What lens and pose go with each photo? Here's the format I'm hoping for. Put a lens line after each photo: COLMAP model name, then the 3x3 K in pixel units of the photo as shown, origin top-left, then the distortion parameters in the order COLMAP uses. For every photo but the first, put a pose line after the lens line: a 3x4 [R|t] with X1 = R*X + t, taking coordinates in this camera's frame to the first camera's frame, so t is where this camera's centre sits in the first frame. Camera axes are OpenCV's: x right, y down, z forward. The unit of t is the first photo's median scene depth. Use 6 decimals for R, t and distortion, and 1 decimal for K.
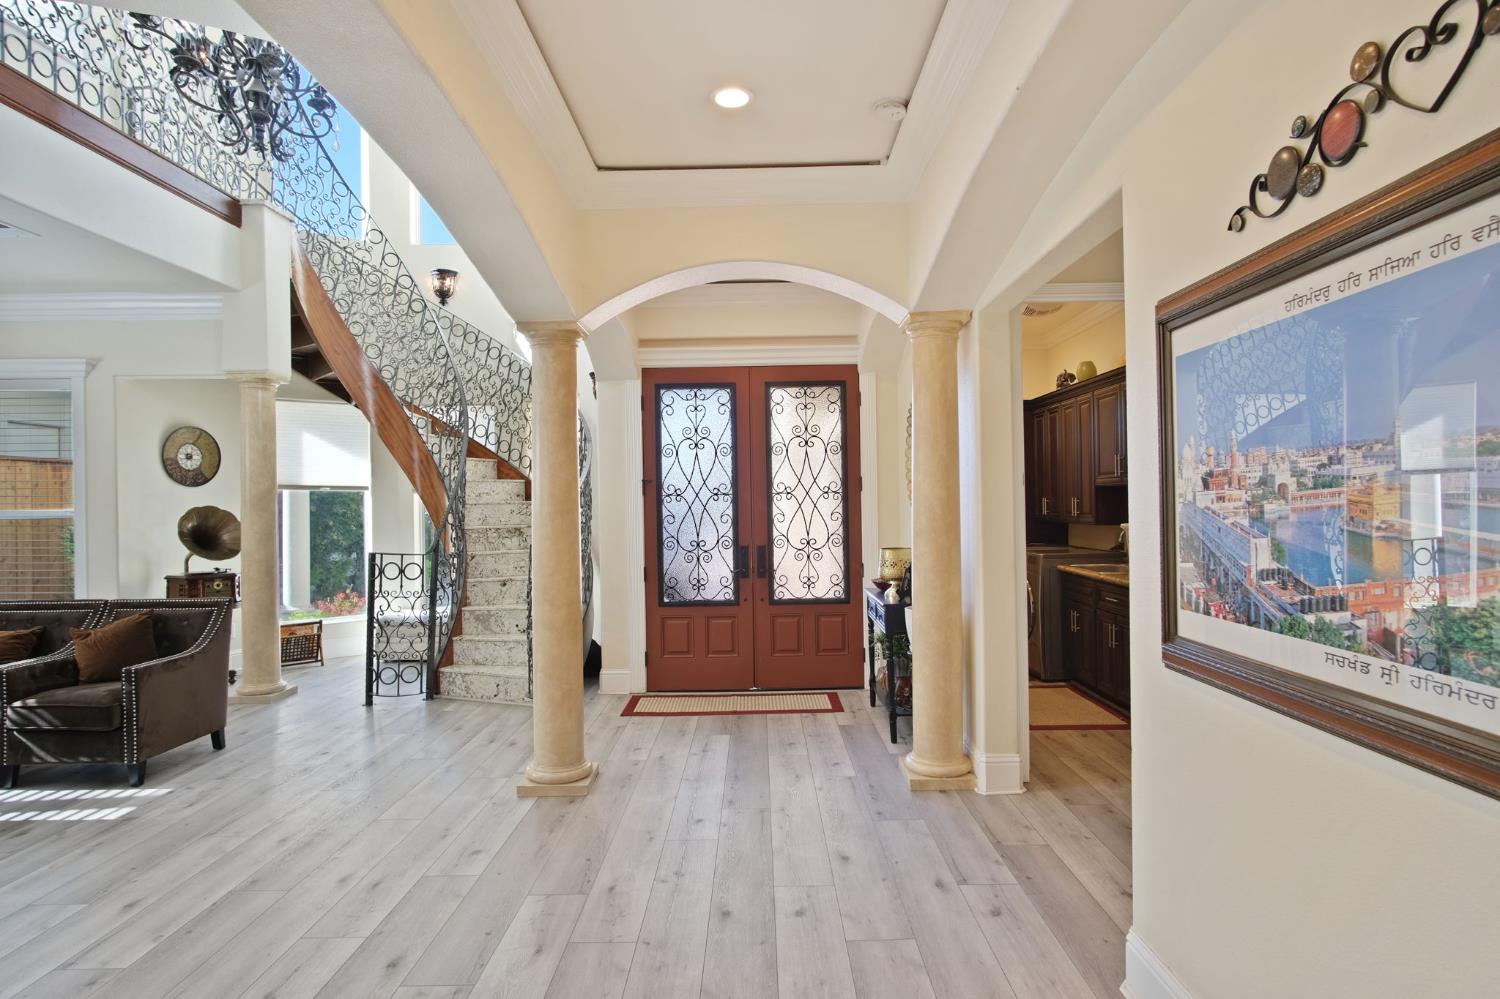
lens RADIAL K [[805.7, 0, 754.4], [0, 805.7, 506.4], [0, 0, 1]] dist [-0.005704, 0.006201]
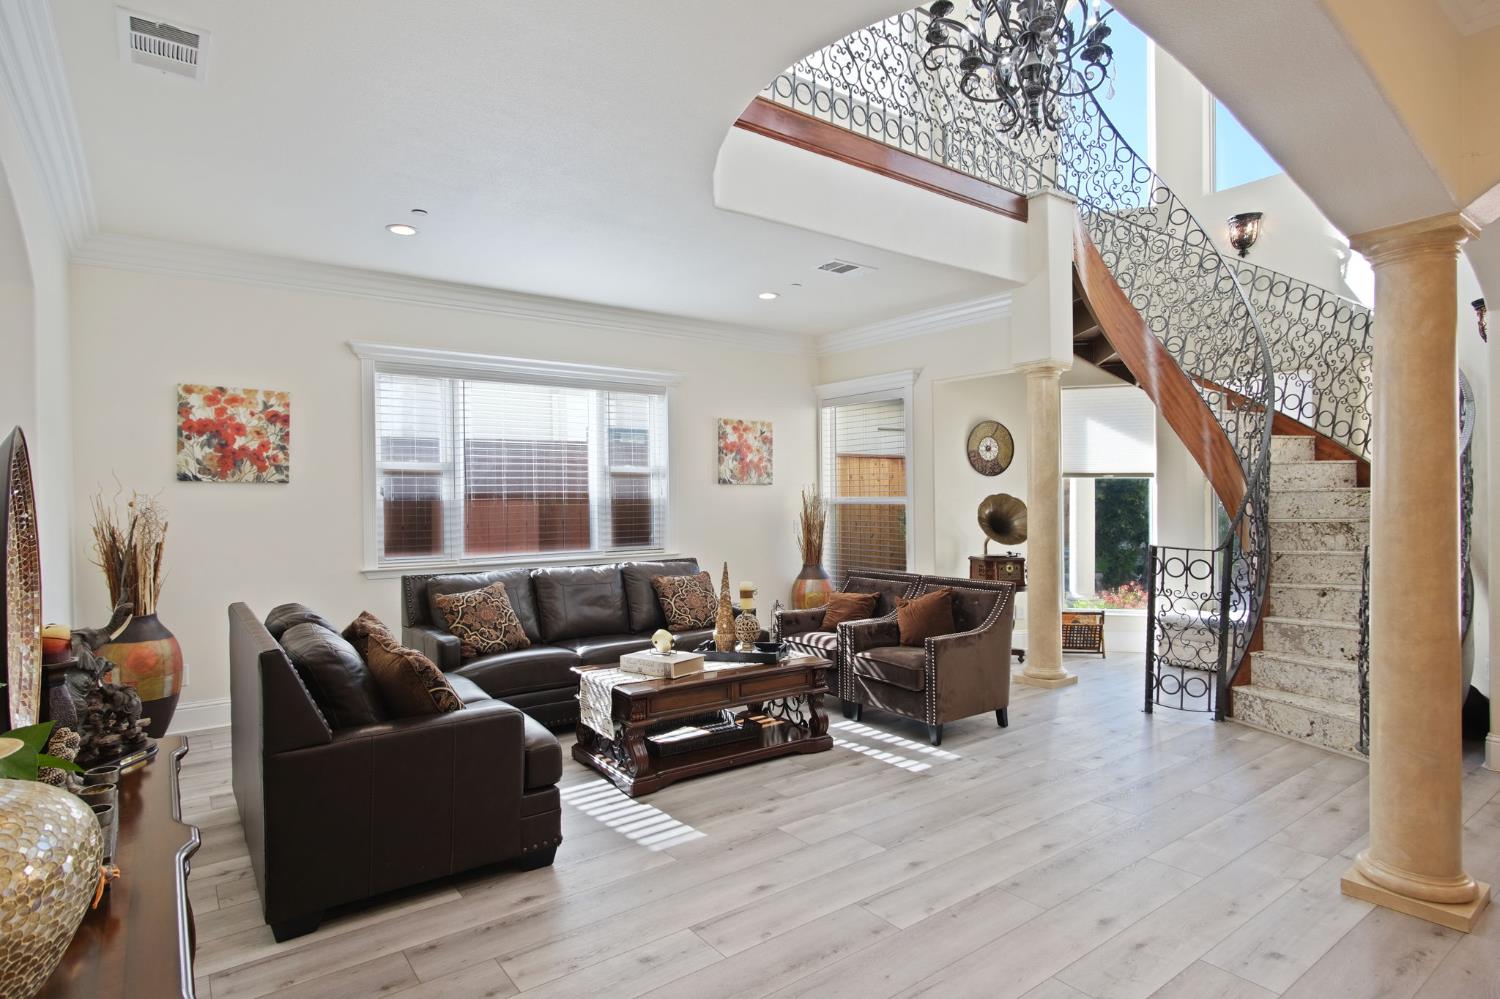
lens RADIAL K [[805.7, 0, 754.4], [0, 805.7, 506.4], [0, 0, 1]] dist [-0.005704, 0.006201]
pose [[0.607926, 0.013197, -0.793884, -0.030565], [-0.001753, 0.999882, 0.015279, 0.000501], [0.793991, -0.007897, 0.607878, 0.096551]]
